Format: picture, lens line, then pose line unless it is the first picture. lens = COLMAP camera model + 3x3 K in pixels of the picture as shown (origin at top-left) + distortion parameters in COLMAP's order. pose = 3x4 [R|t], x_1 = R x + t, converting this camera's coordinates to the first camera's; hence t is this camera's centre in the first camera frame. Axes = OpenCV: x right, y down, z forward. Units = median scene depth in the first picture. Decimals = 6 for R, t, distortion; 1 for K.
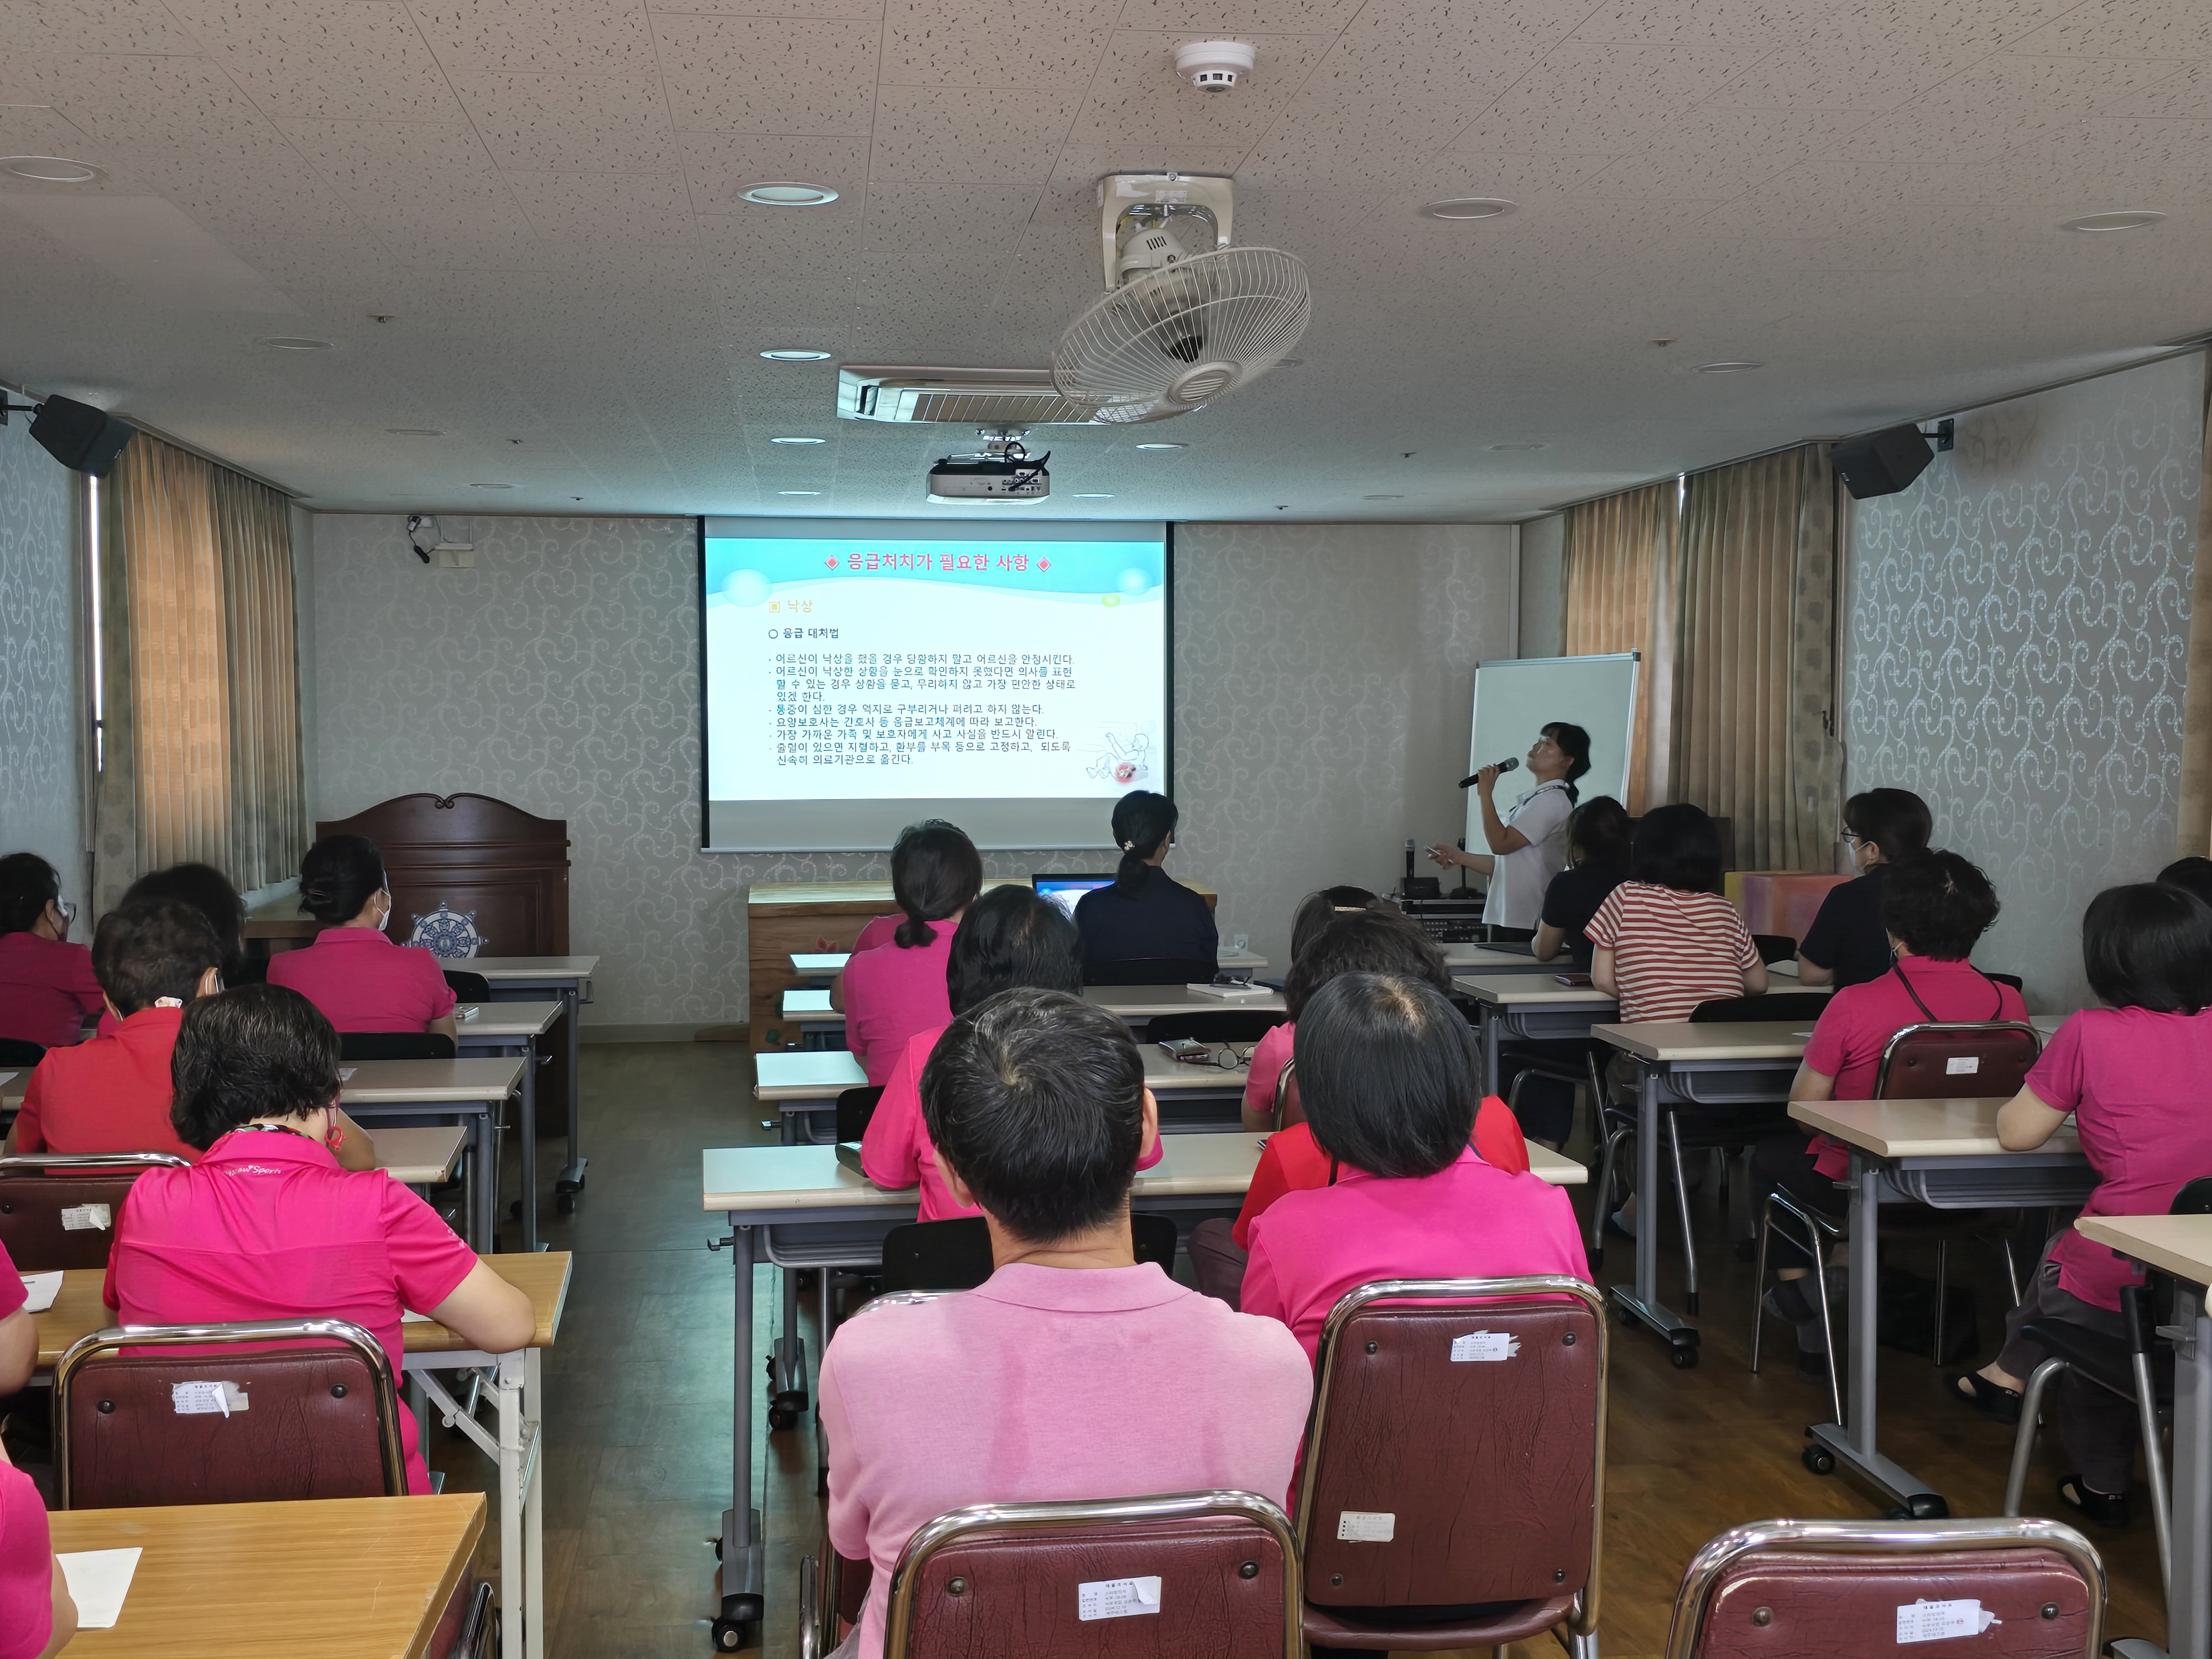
lens RADIAL K [[2316.9, 0, 1061.1], [0, 2316.9, 829.0], [0, 0, 1]] dist [0.173152, -0.408373]
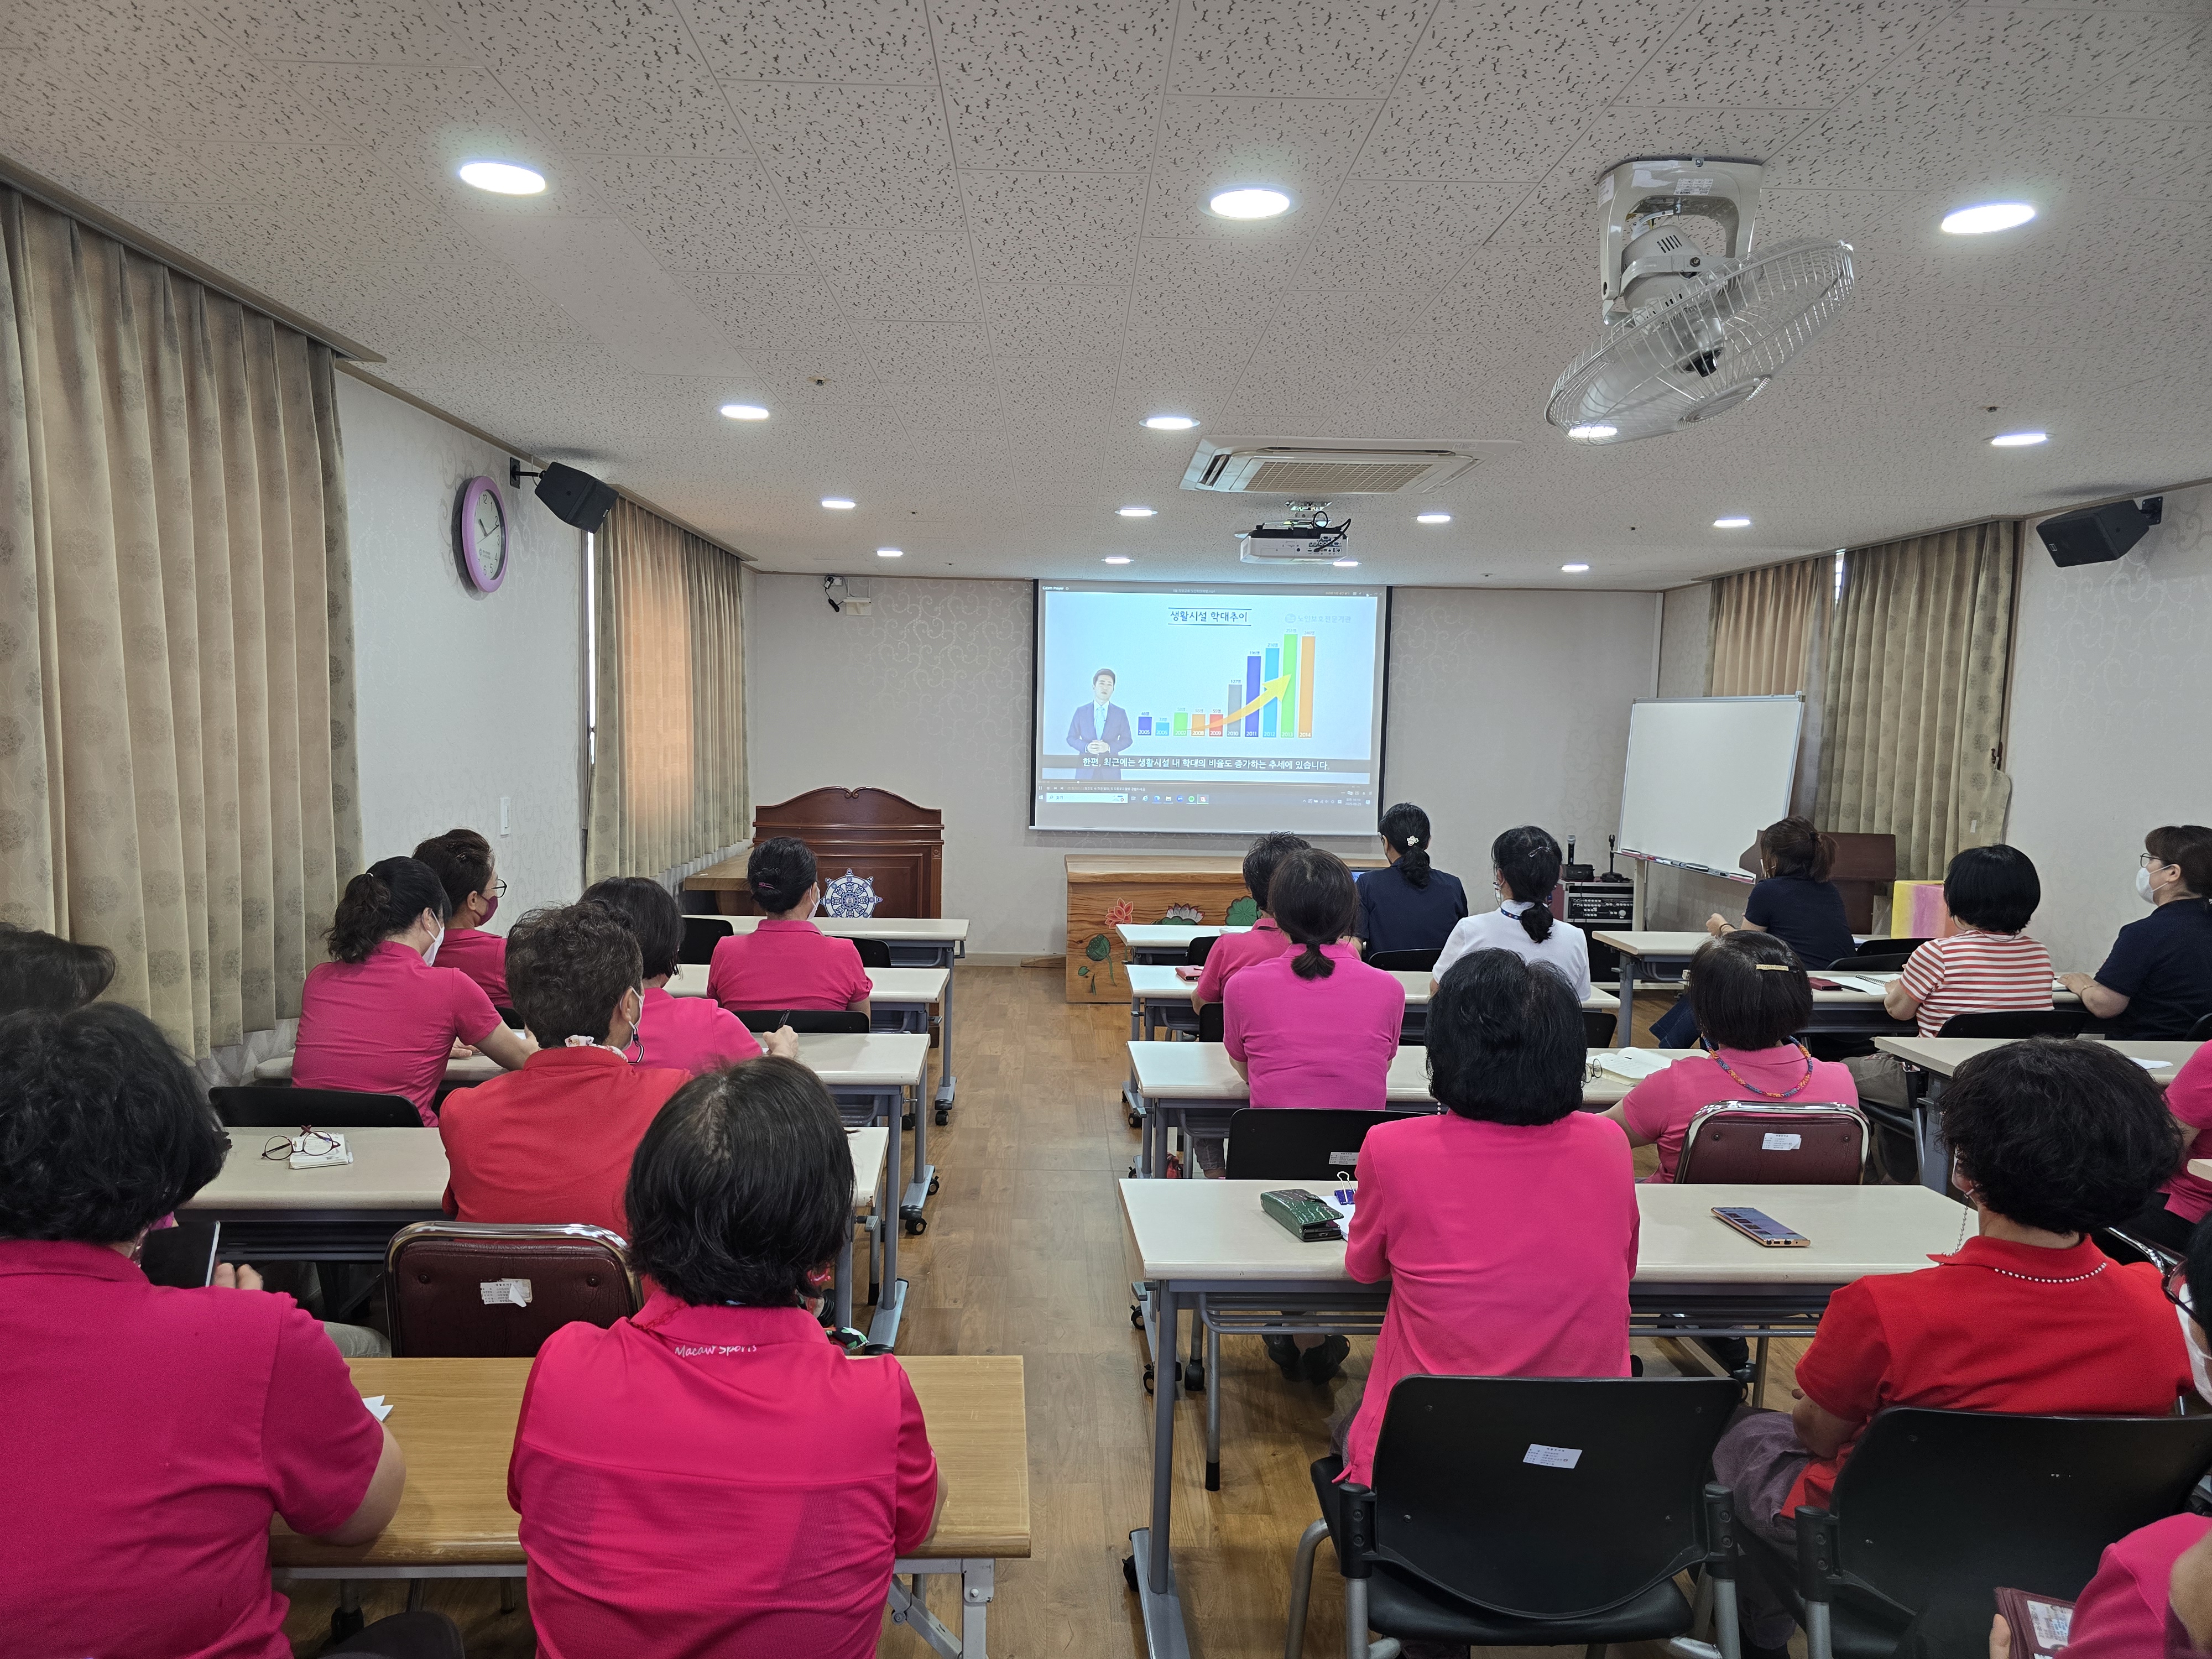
lens RADIAL K [[1493.2, 0, 1074.1], [0, 1493.2, 833.1], [0, 0, 1]] dist [0.048602, -0.049962]
pose [[0.995005, 0.028000, -0.095819, -0.062050], [-0.025630, 0.999336, 0.025880, -0.014995], [0.096481, -0.023294, 0.995062, 0.192645]]
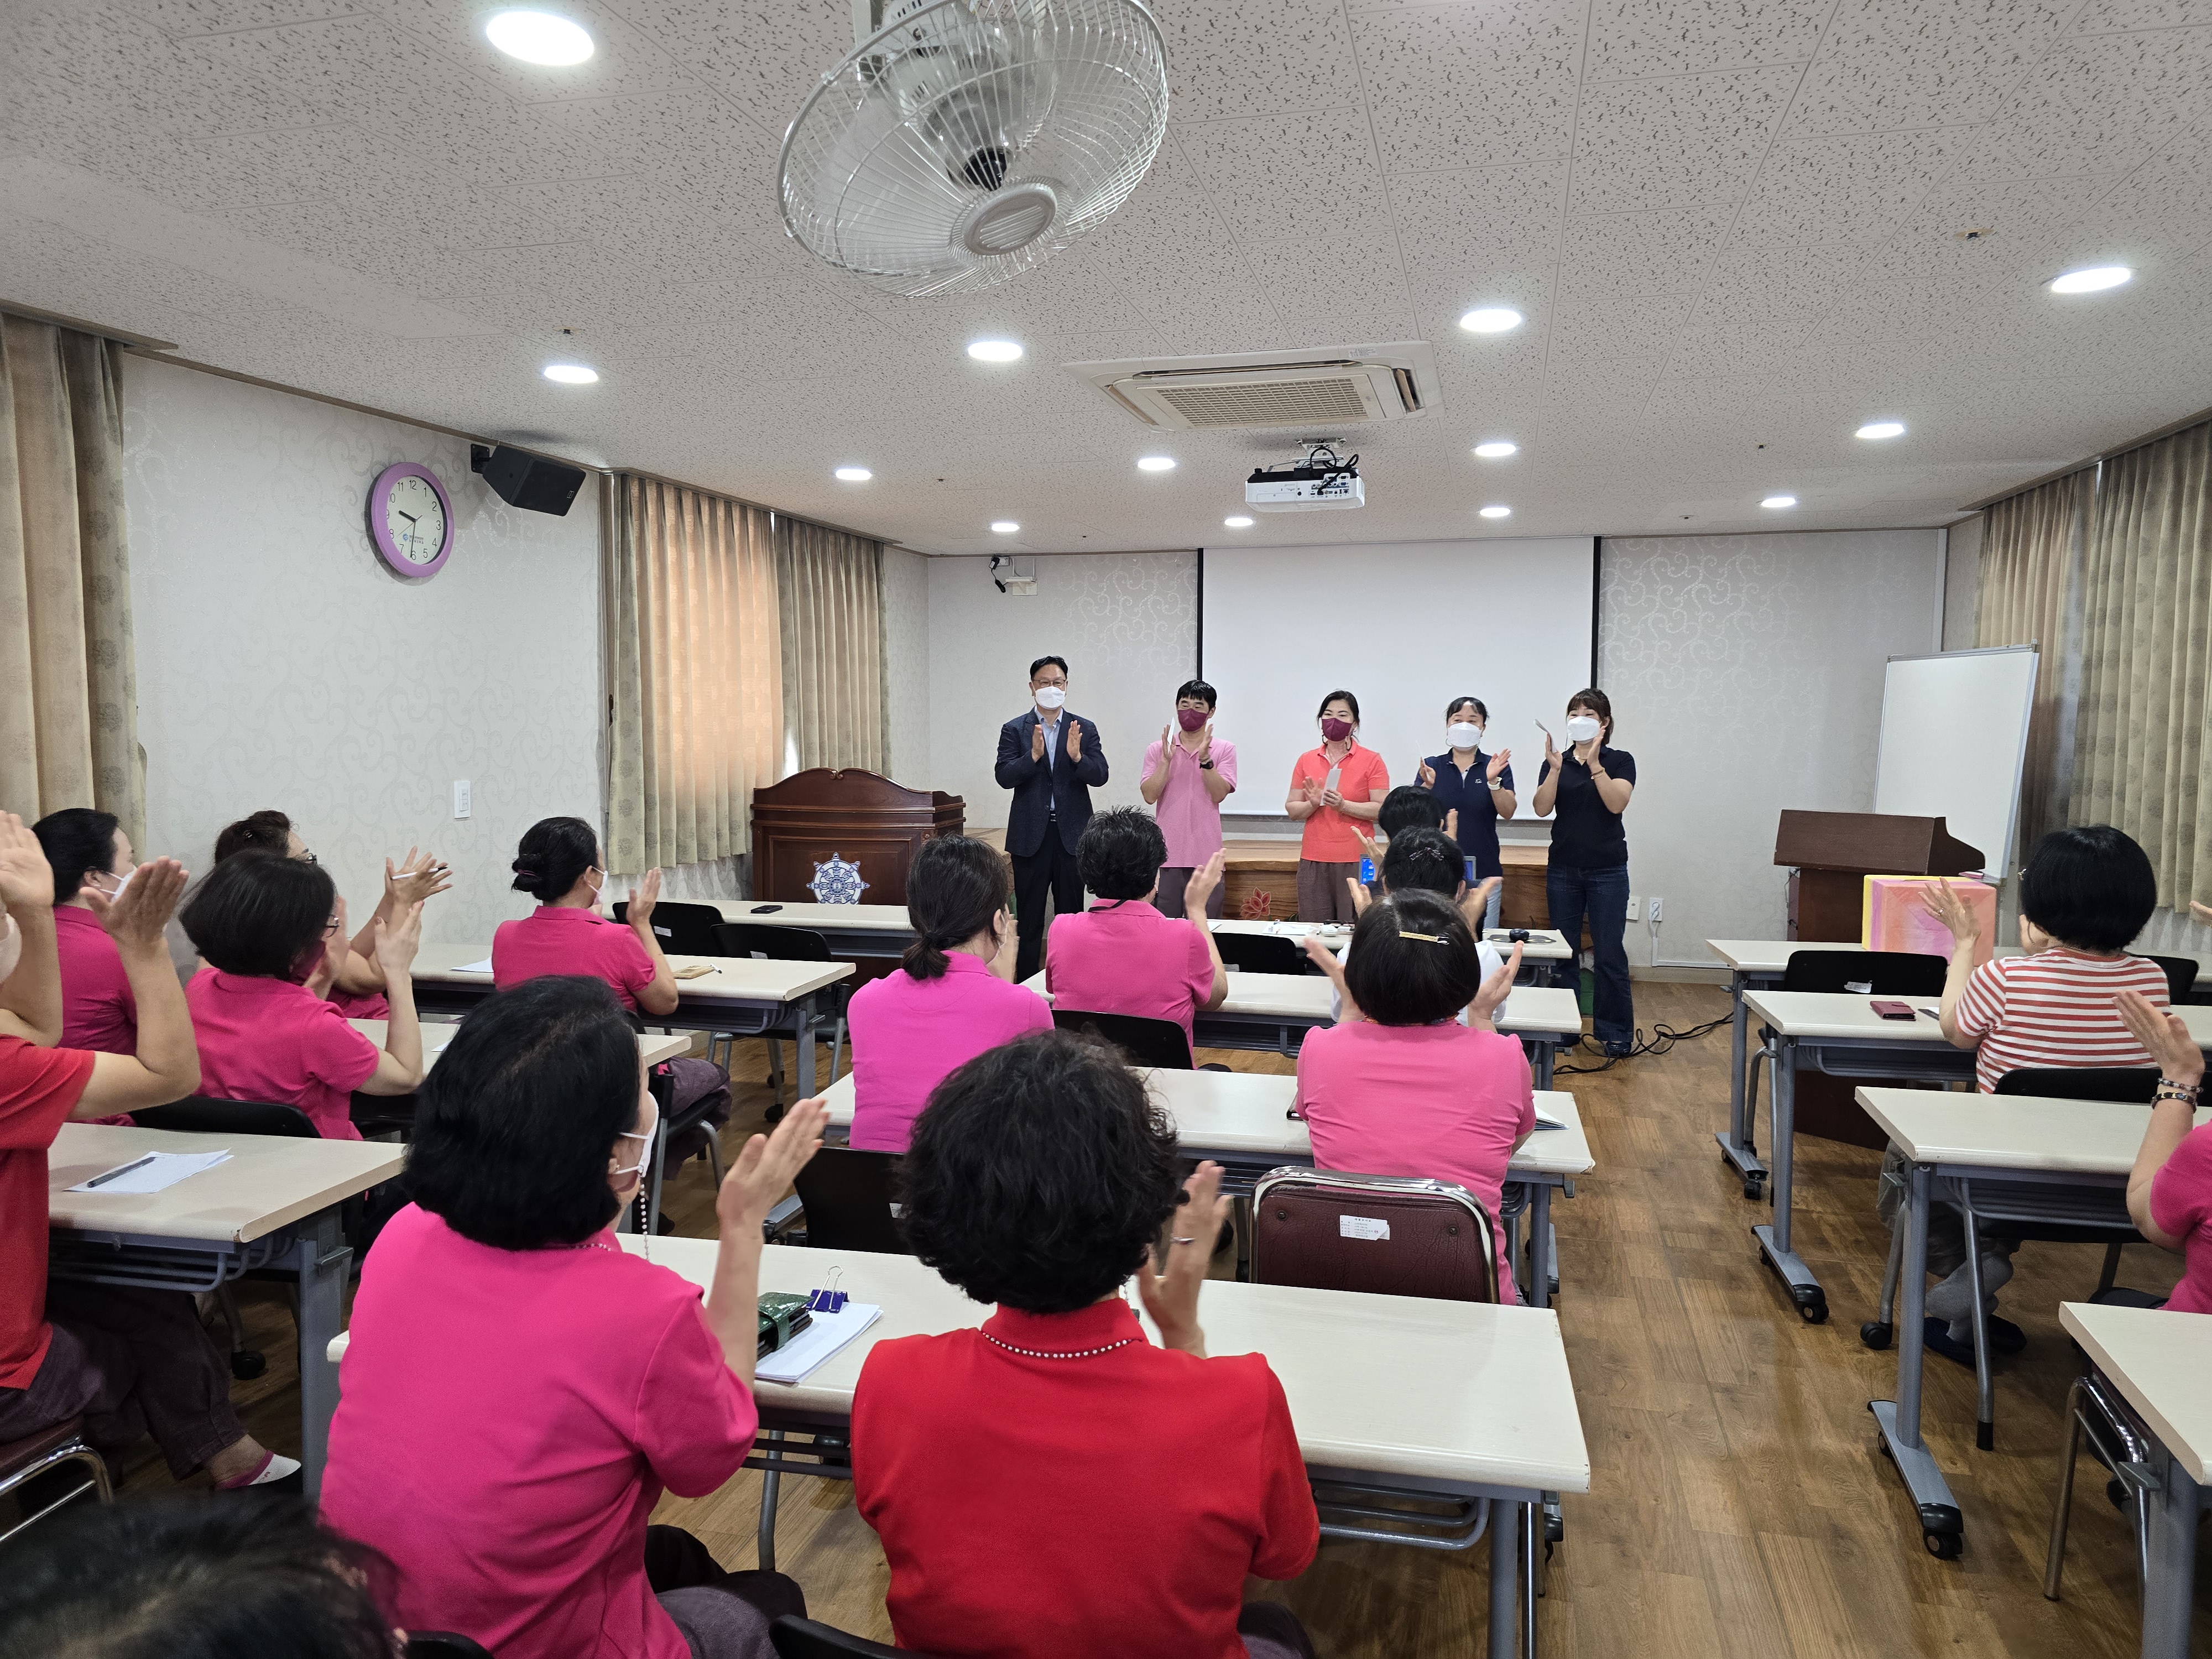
lens RADIAL K [[1478.0, 0, 1106.0], [0, 1478.0, 829.5], [0, 0, 1]] dist [0.055484, -0.051739]
pose [[0.932523, 0.032290, -0.359664, 0.123259], [-0.019336, 0.999030, 0.039556, -0.016795], [0.360592, -0.029932, 0.932243, 0.303809]]
